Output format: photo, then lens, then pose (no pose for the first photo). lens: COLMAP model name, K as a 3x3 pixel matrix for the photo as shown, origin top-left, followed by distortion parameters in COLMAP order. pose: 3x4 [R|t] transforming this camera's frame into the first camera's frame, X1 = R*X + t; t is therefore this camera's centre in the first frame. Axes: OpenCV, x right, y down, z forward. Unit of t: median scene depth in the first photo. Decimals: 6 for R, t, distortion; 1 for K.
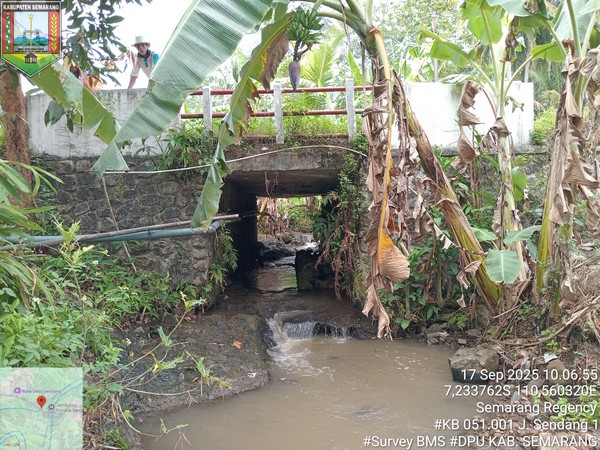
lens RADIAL K [[446.7, 0, 302.4], [0, 446.7, 227.5], [0, 0, 1]] dist [0.068022, -0.137138]
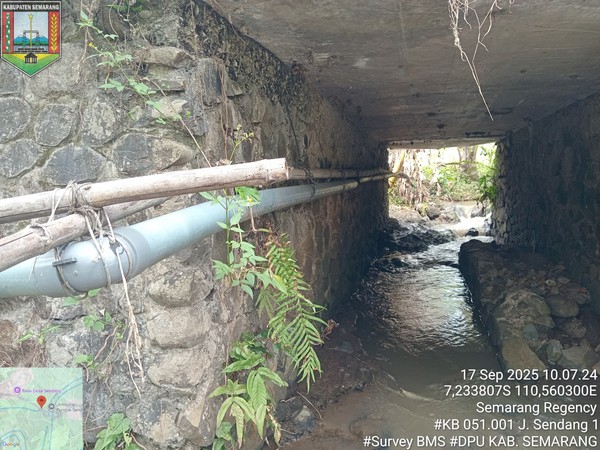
lens RADIAL K [[446.7, 0, 302.4], [0, 446.7, 227.5], [0, 0, 1]] dist [0.068022, -0.137138]
pose [[0.959639, 0.016493, -0.280752, -0.036865], [0.006058, 0.996835, 0.079266, -0.007284], [0.281171, -0.077767, 0.956502, 0.332078]]
